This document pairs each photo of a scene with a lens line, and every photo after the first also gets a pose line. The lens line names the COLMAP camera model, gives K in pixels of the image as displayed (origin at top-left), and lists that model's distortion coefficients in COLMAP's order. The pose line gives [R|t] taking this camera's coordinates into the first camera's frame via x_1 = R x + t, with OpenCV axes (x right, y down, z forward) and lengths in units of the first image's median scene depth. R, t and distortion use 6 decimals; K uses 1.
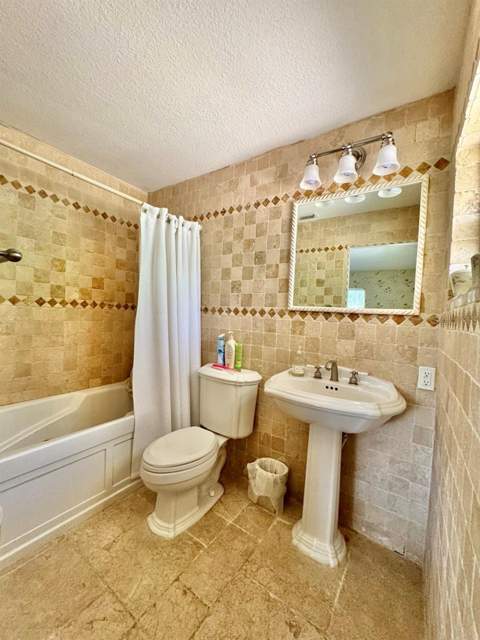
lens RADIAL K [[257.1, 0, 242.7], [0, 257.1, 320.4], [0, 0, 1]] dist [-0.003765, -0.000742]
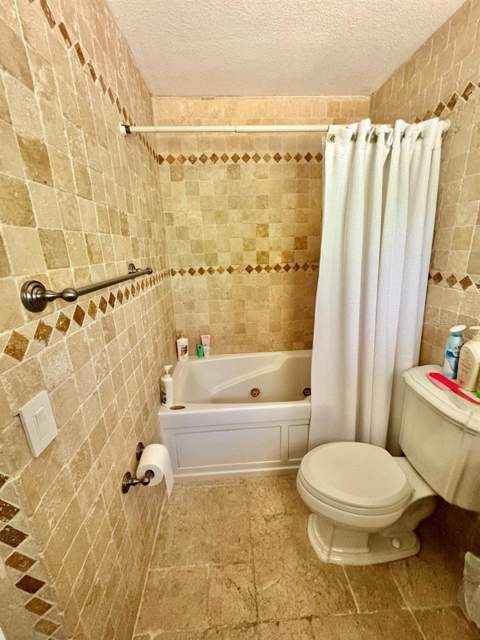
lens RADIAL K [[257.1, 0, 239.8], [0, 257.1, 320.1], [0, 0, 1]] dist [-0.003765, -0.000742]
pose [[0.598706, 0.161310, -0.784557, 0.072288], [0.039729, 0.972324, 0.230234, -0.111013], [0.799983, -0.169012, 0.575728, 0.295269]]
